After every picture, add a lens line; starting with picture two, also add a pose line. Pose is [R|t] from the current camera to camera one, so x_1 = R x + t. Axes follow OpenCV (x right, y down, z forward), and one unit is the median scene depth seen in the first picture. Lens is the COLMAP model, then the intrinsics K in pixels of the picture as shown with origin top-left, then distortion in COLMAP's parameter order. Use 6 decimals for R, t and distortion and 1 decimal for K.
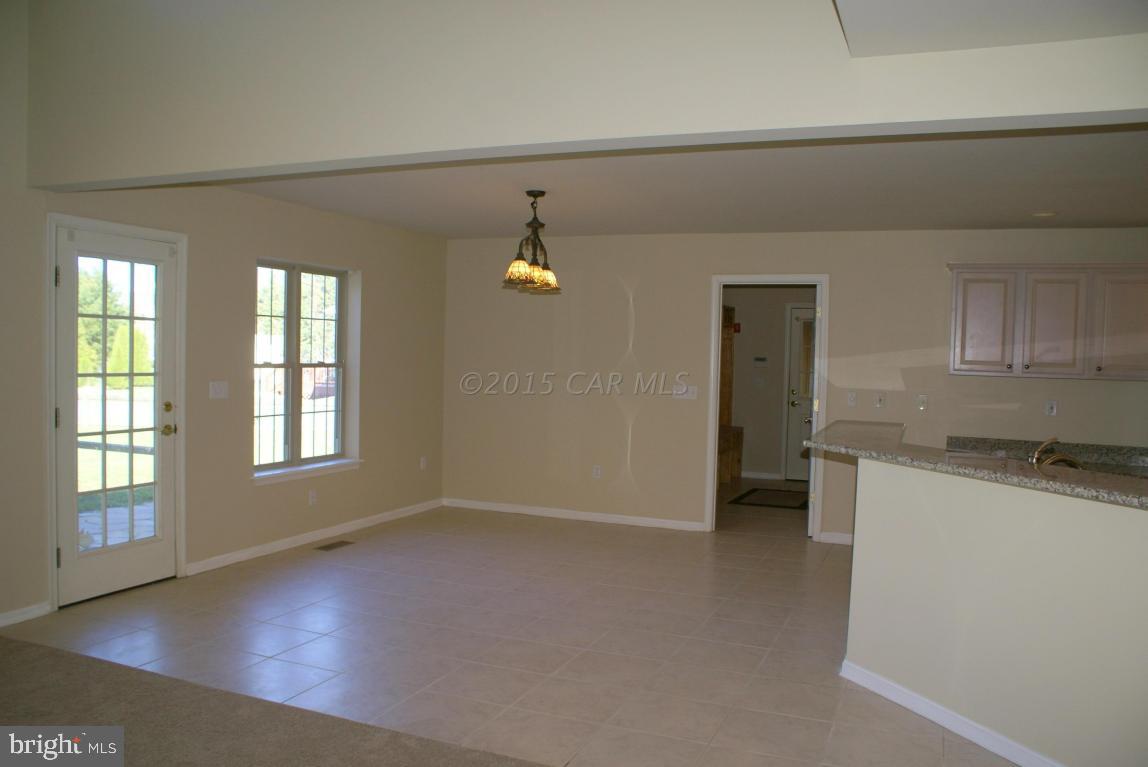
lens RADIAL K [[897.9, 0, 574.0], [0, 897.9, 383.5], [0, 0, 1]] dist [-0.126923, 0.102336]
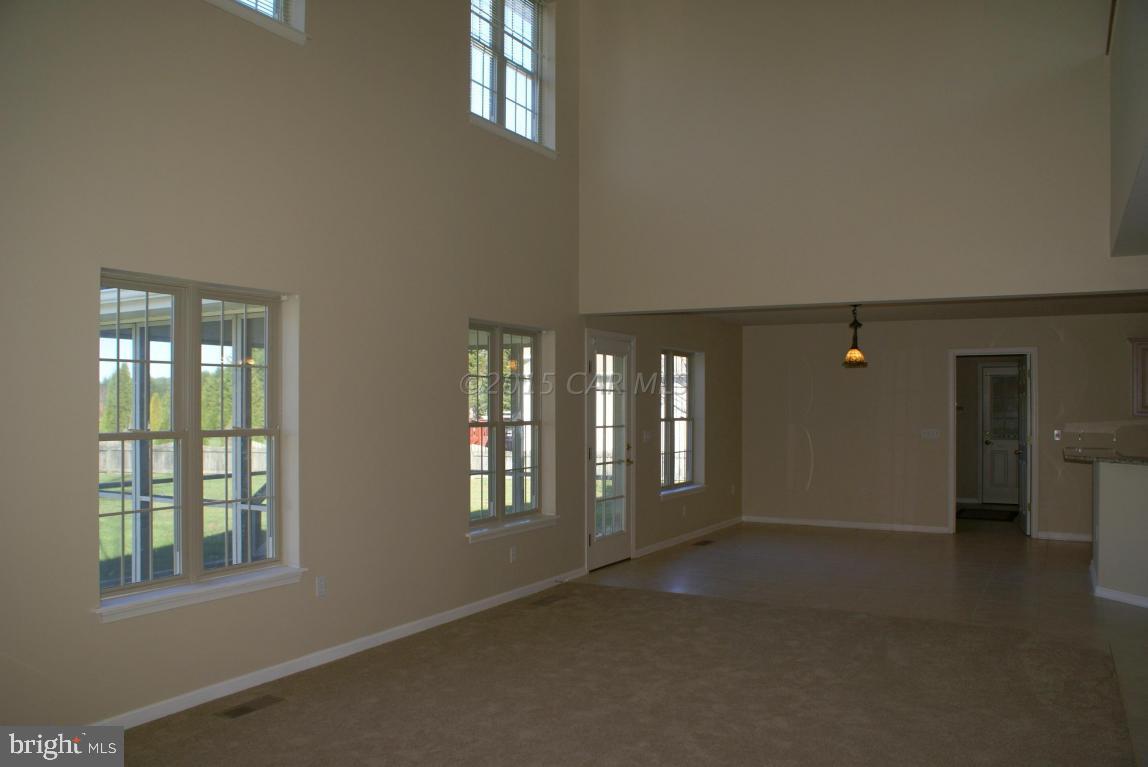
lens RADIAL K [[897.9, 0, 574.0], [0, 897.9, 383.5], [0, 0, 1]] dist [-0.126923, 0.102336]
pose [[0.993042, -0.025094, -0.115059, -0.328689], [0.018086, 0.997940, -0.061549, 0.008431], [0.116366, 0.059040, 0.991450, -0.527840]]
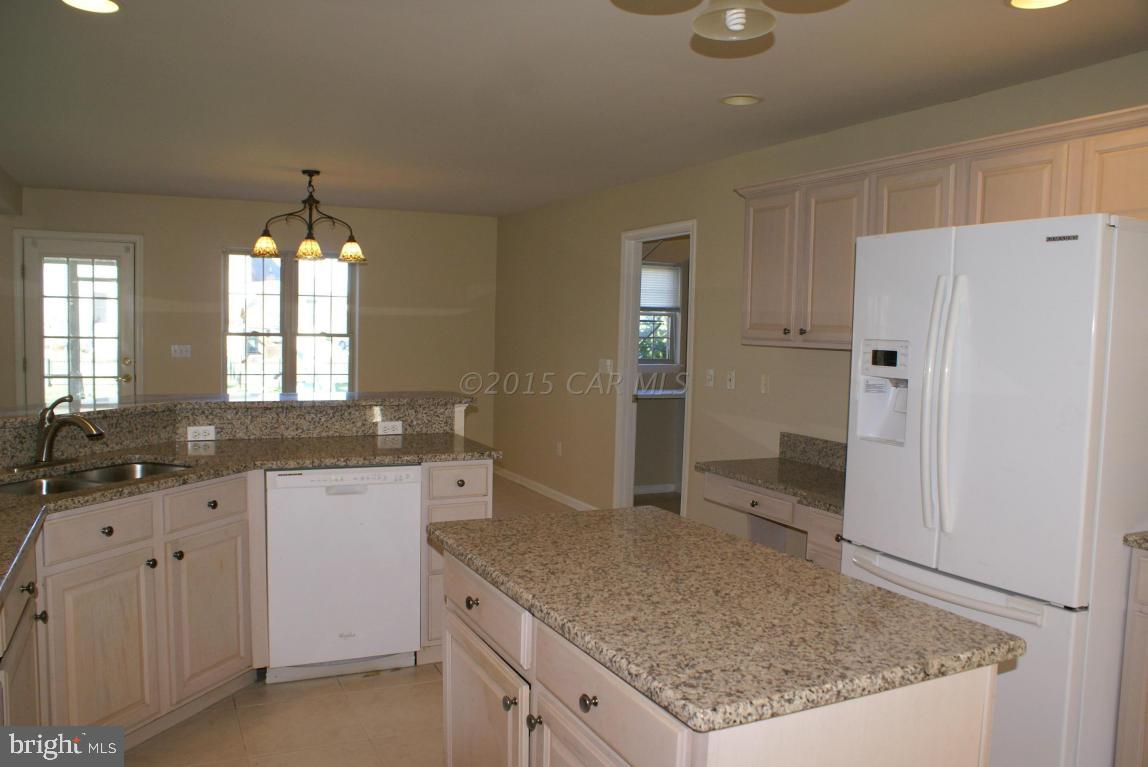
lens RADIAL K [[897.9, 0, 574.0], [0, 897.9, 383.5], [0, 0, 1]] dist [-0.126923, 0.102336]
pose [[0.745220, 0.033237, -0.665990, 0.856659], [-0.027695, 0.999438, 0.018888, 0.013192], [0.666243, 0.004369, 0.745722, 0.384933]]
